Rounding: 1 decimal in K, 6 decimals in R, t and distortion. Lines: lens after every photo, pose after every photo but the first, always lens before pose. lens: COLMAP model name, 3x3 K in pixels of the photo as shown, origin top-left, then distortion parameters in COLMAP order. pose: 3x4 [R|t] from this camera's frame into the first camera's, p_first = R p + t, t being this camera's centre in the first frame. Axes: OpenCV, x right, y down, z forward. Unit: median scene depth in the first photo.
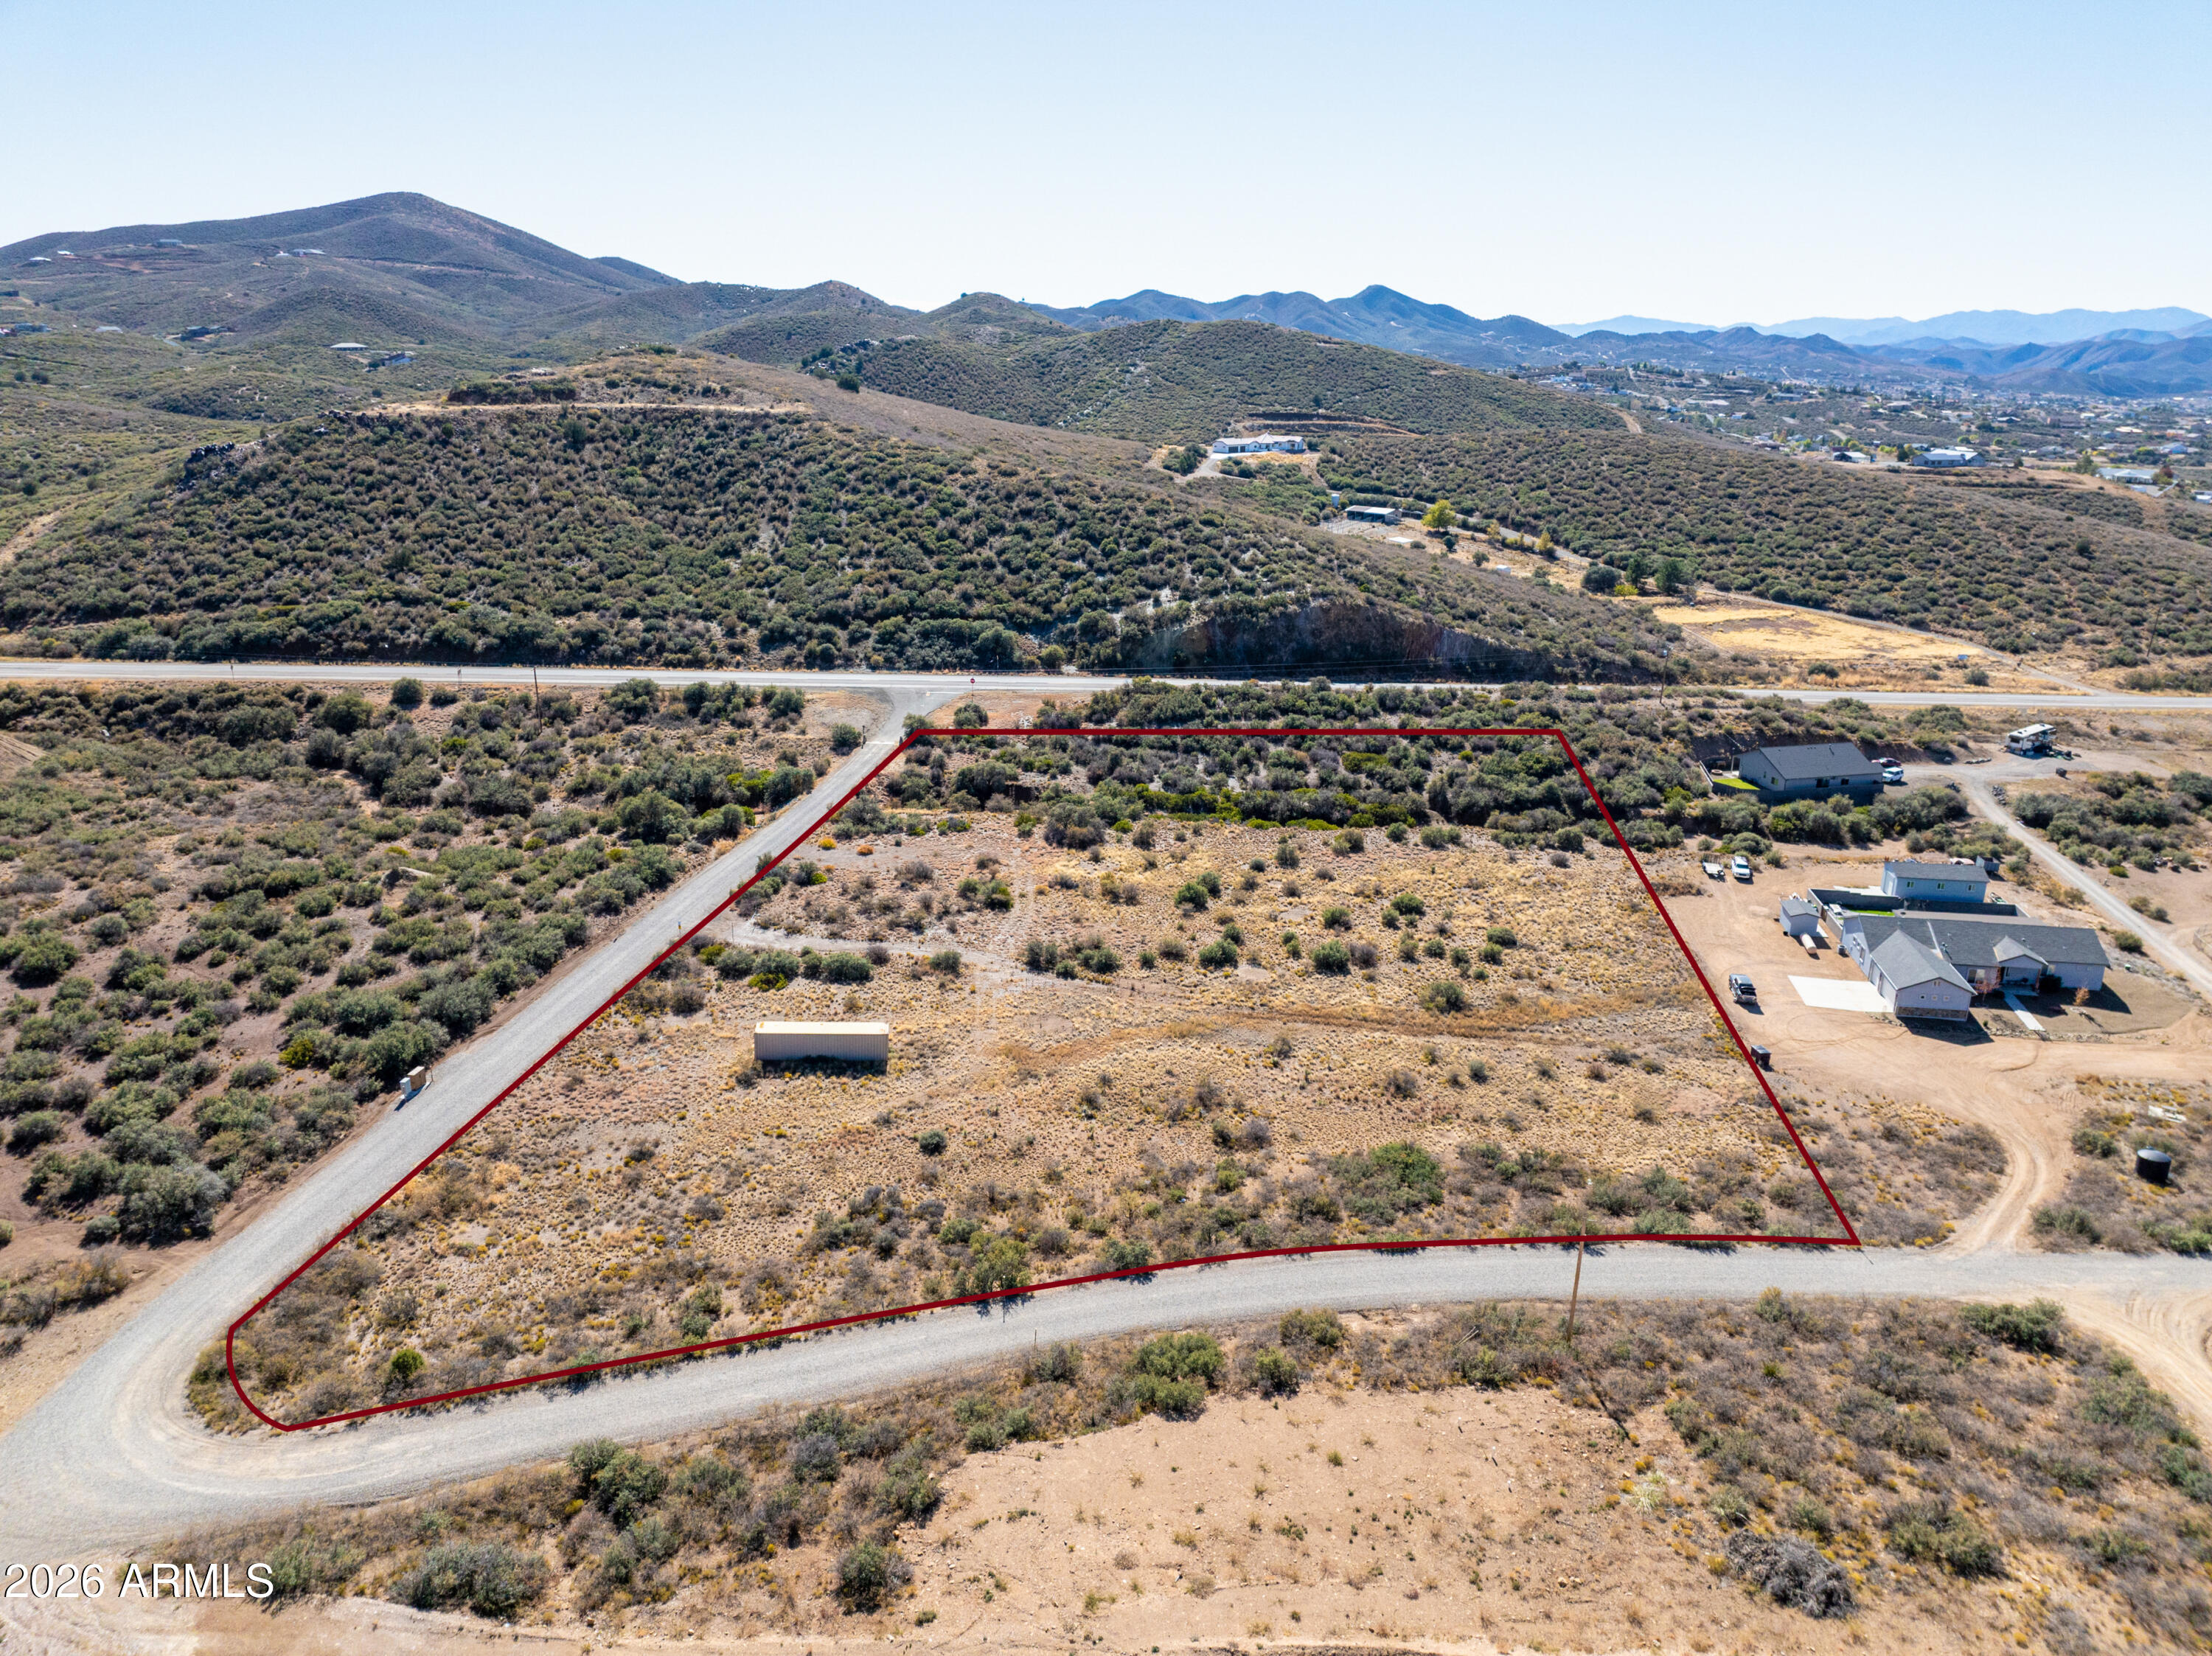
lens RADIAL K [[1558.9, 0, 1102.0], [0, 1558.9, 835.5], [0, 0, 1]] dist [-0.041465, 0.006383]
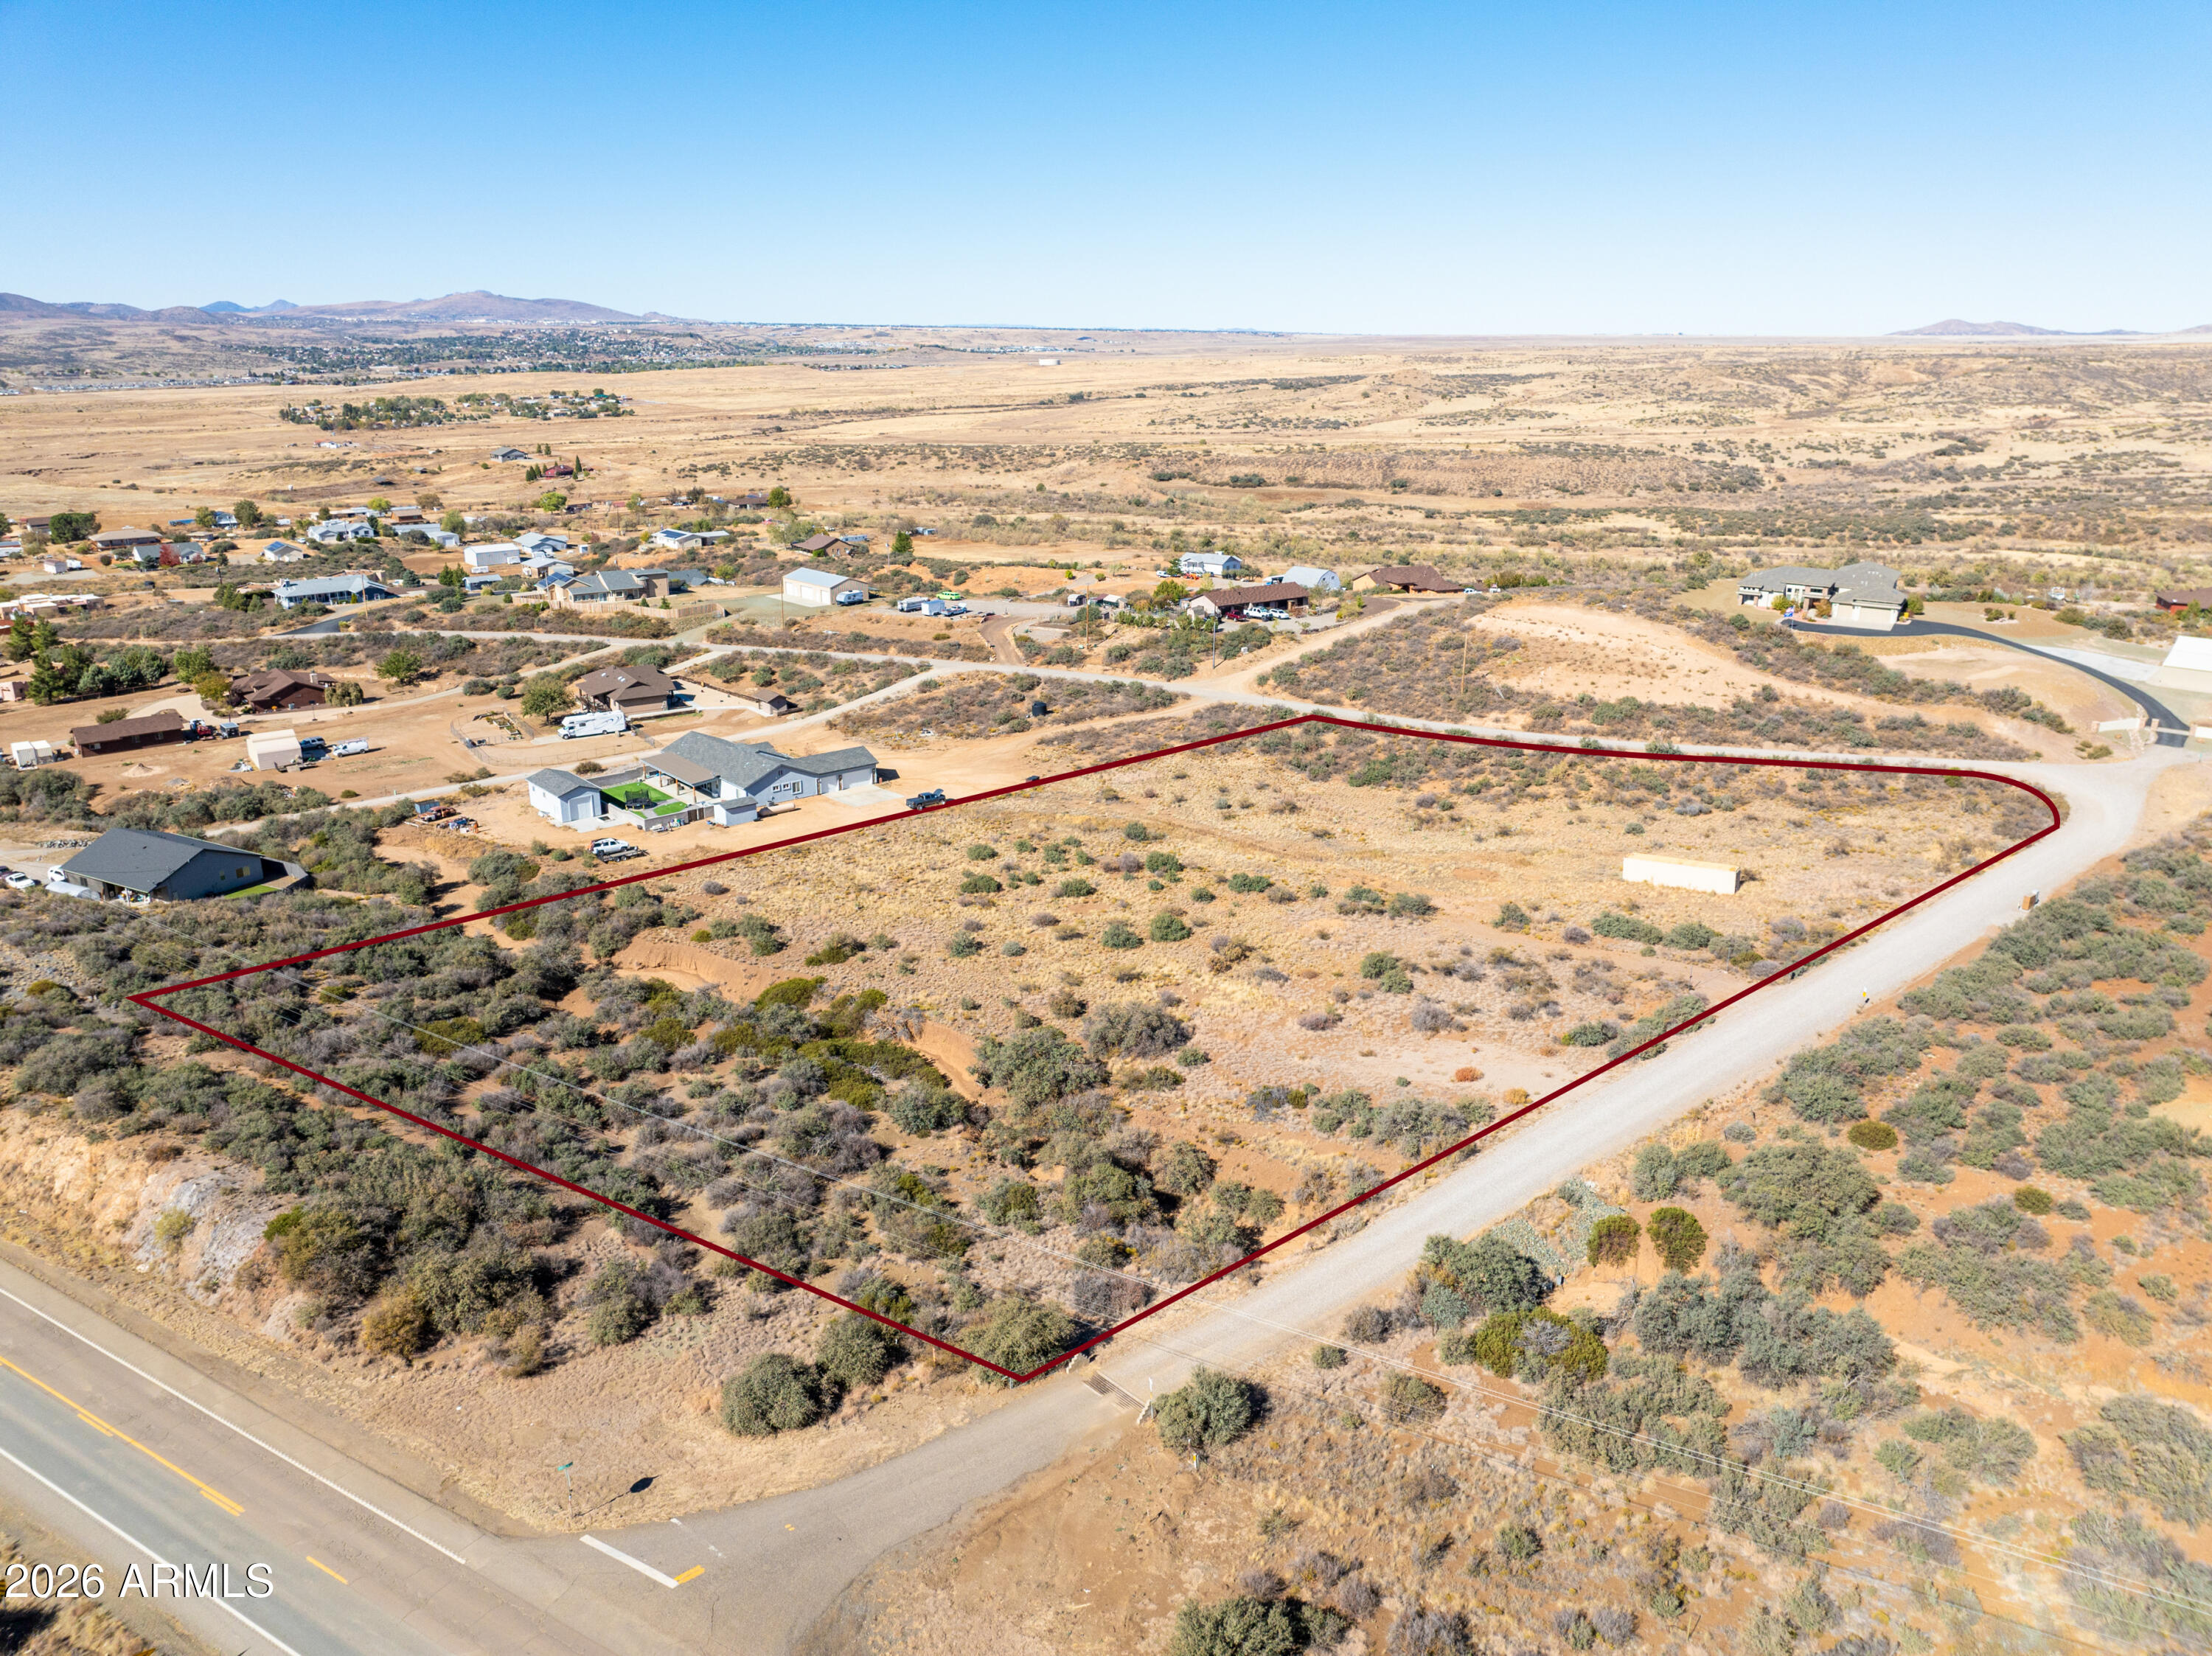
lens RADIAL K [[1558.9, 0, 1107.0], [0, 1558.9, 823.0], [0, 0, 1]] dist [-0.041465, 0.006383]
pose [[-0.763633, -0.203002, 0.612907, -0.291636], [0.190247, 0.836392, 0.514056, -0.308763], [-0.616985, 0.509154, -0.600076, 1.010996]]
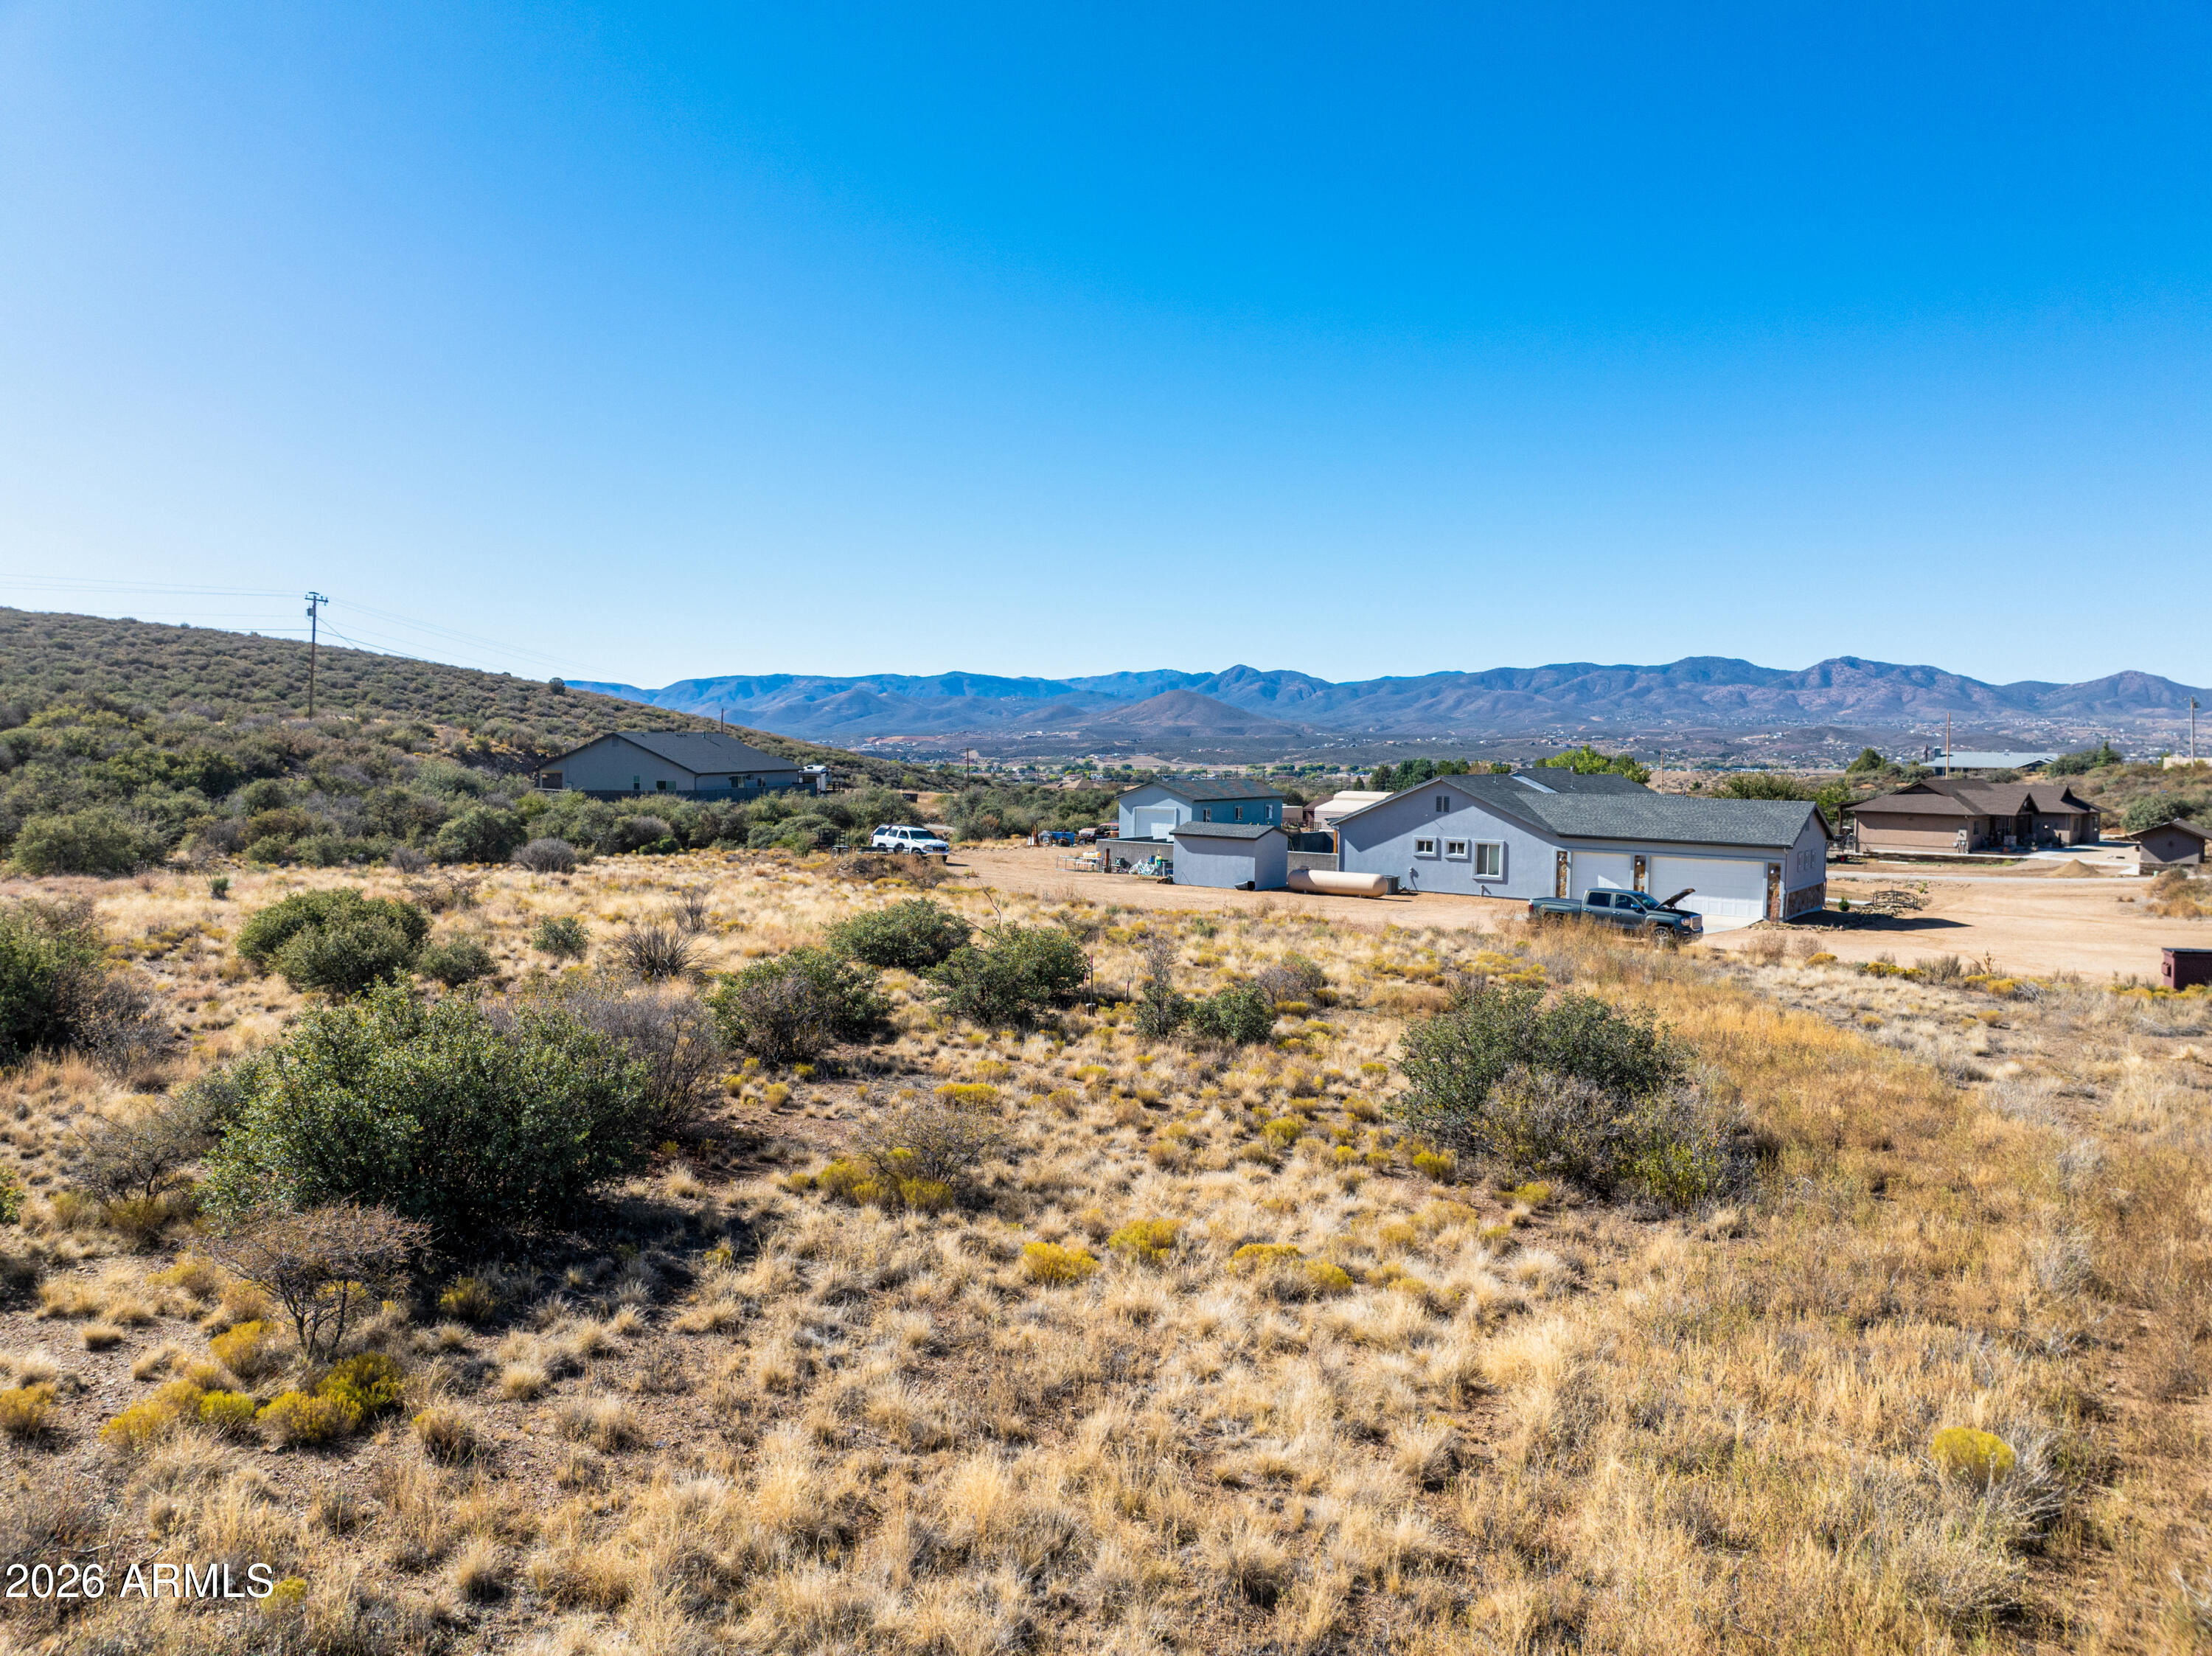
lens RADIAL K [[1558.9, 0, 1105.5], [0, 1558.9, 830.4], [0, 0, 1]] dist [-0.041465, 0.006383]
pose [[0.467307, -0.052223, 0.882551, 0.052376], [0.263206, 0.961207, -0.082489, 0.048172], [-0.844006, 0.270841, 0.462924, 0.561733]]
